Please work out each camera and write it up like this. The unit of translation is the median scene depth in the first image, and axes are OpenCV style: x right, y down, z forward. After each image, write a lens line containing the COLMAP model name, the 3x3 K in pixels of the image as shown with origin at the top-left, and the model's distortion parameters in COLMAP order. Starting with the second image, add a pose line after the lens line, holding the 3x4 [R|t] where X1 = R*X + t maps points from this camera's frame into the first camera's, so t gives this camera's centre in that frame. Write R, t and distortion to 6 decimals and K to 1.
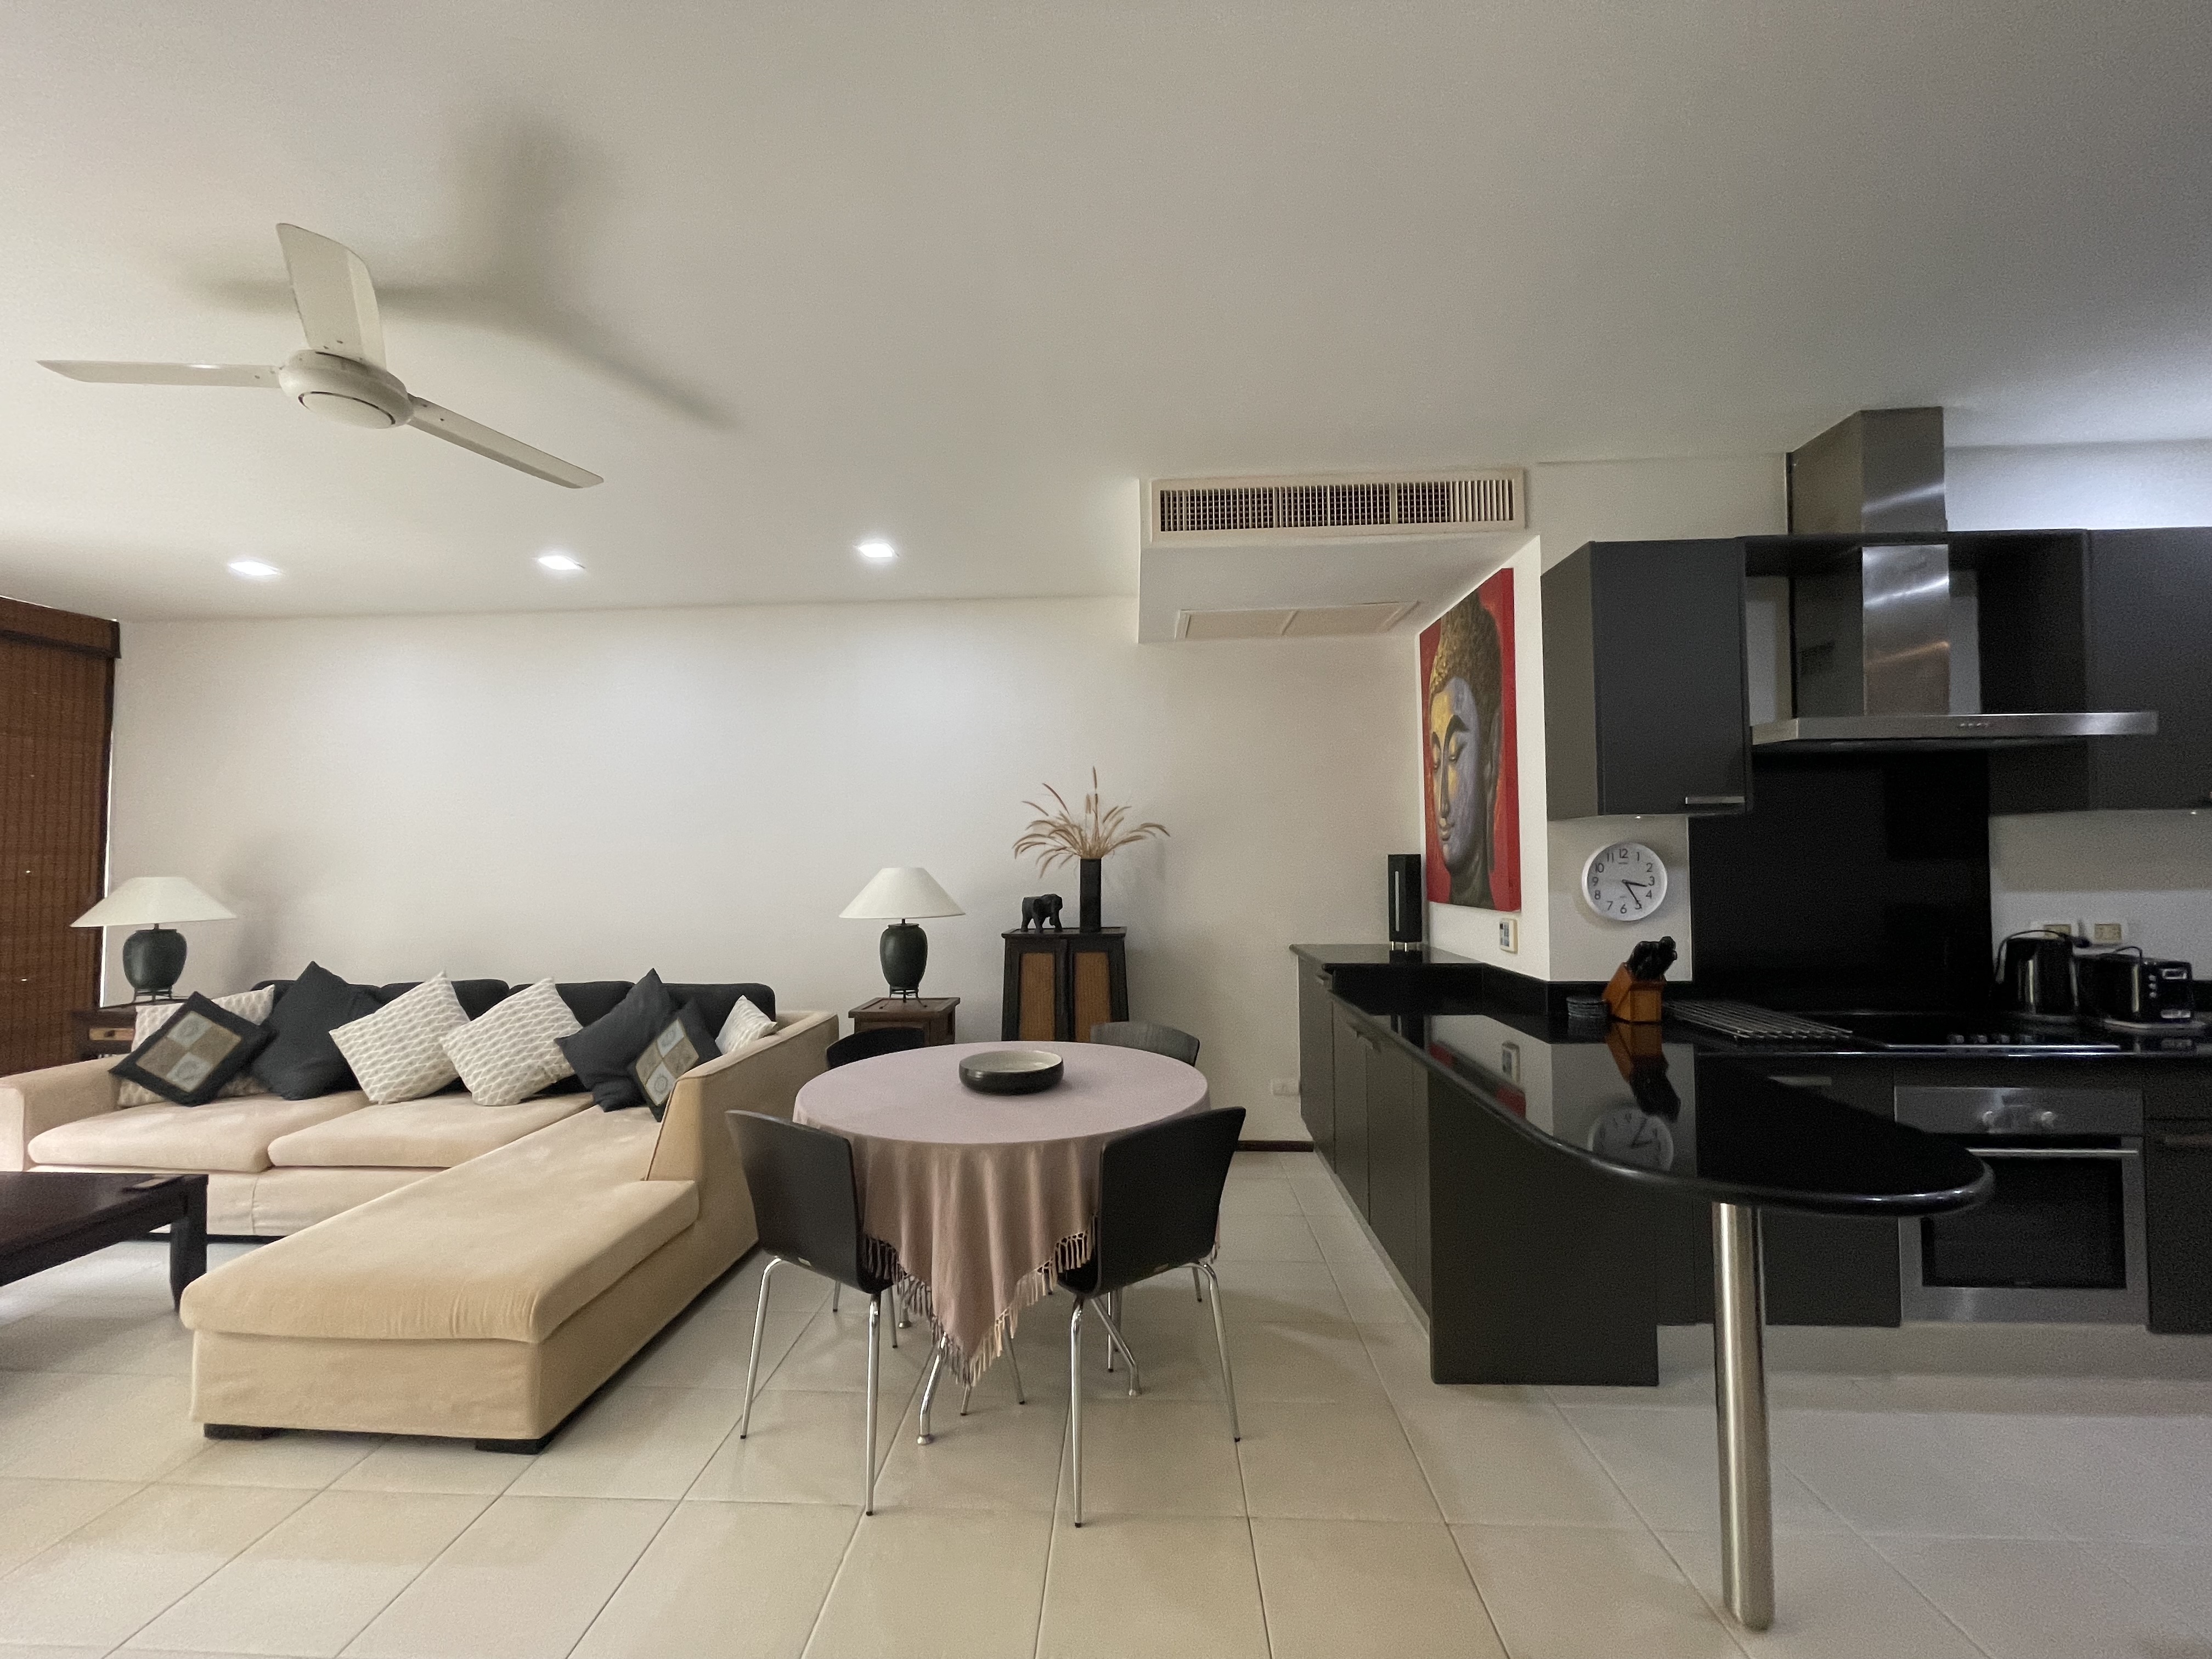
lens RADIAL K [[894.2, 0, 1091.6], [0, 894.2, 844.1], [0, 0, 1]] dist [0.000371, -0.000316]
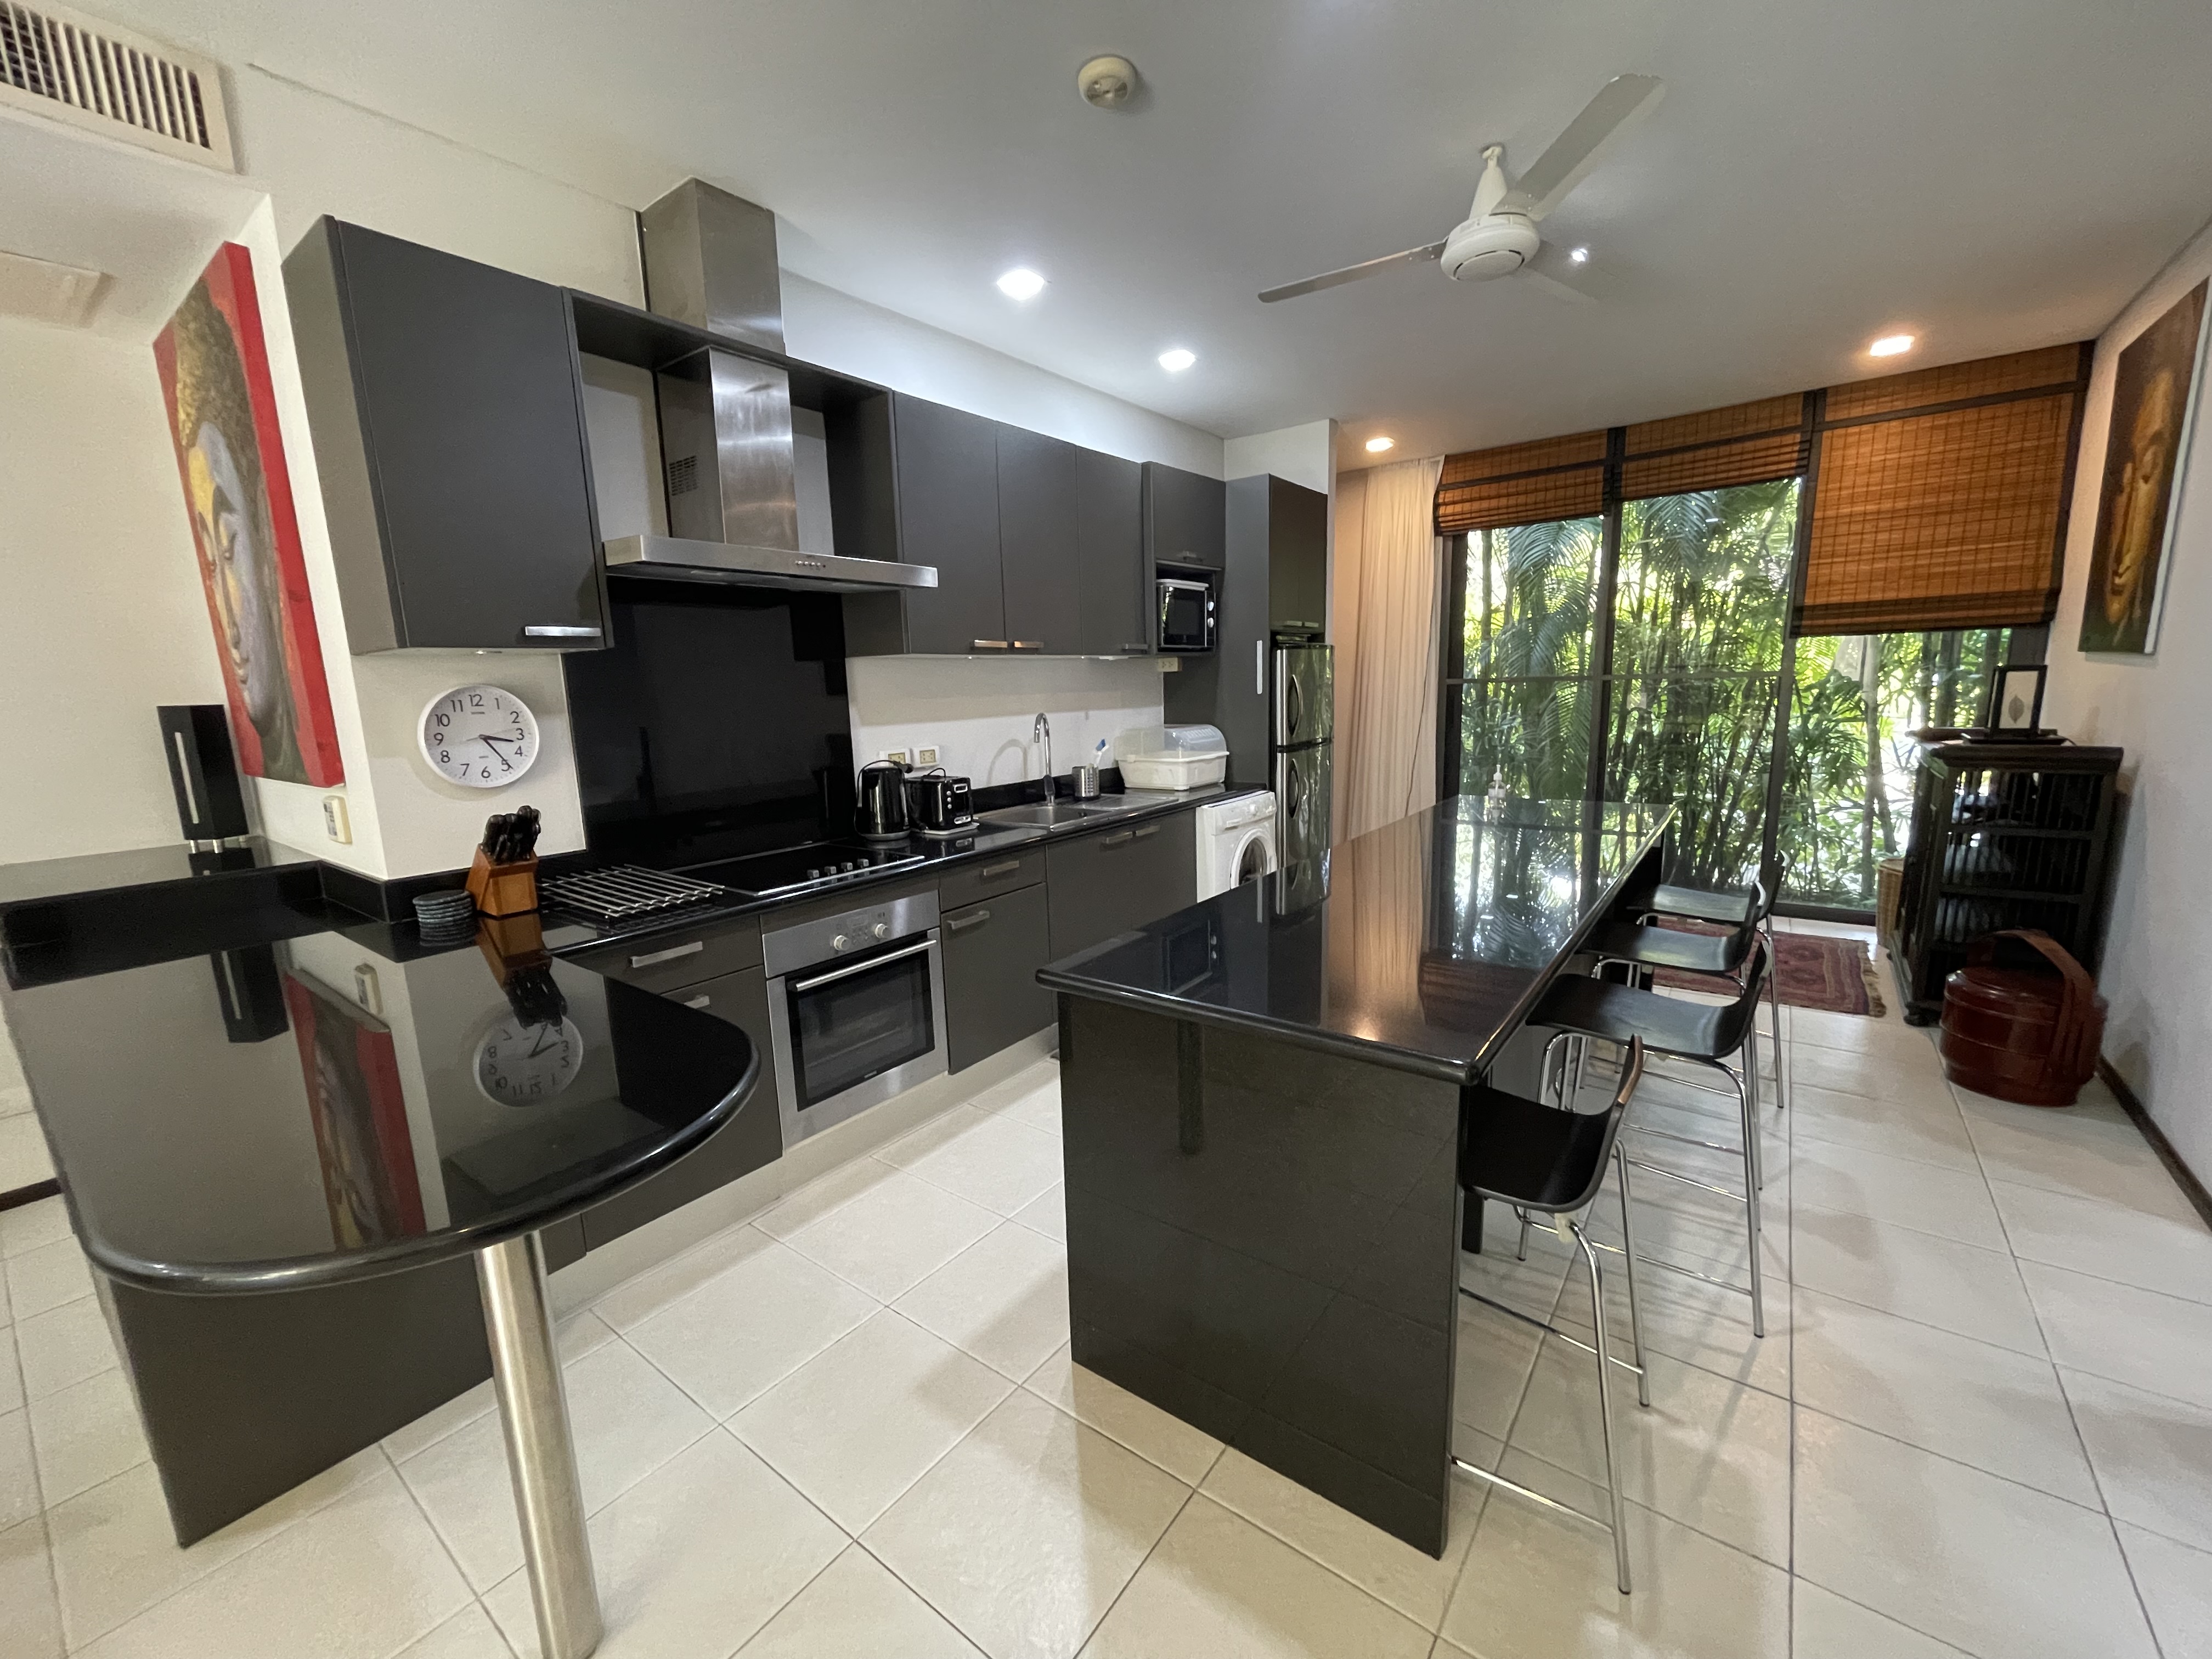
lens RADIAL K [[894.2, 0, 1090.1], [0, 894.2, 840.6], [0, 0, 1]] dist [0.000371, -0.000316]
pose [[0.566915, -0.150483, 0.809915, 0.255367], [0.008136, 0.984148, 0.177161, -0.002366], [-0.823736, -0.093846, 0.559153, 0.126683]]
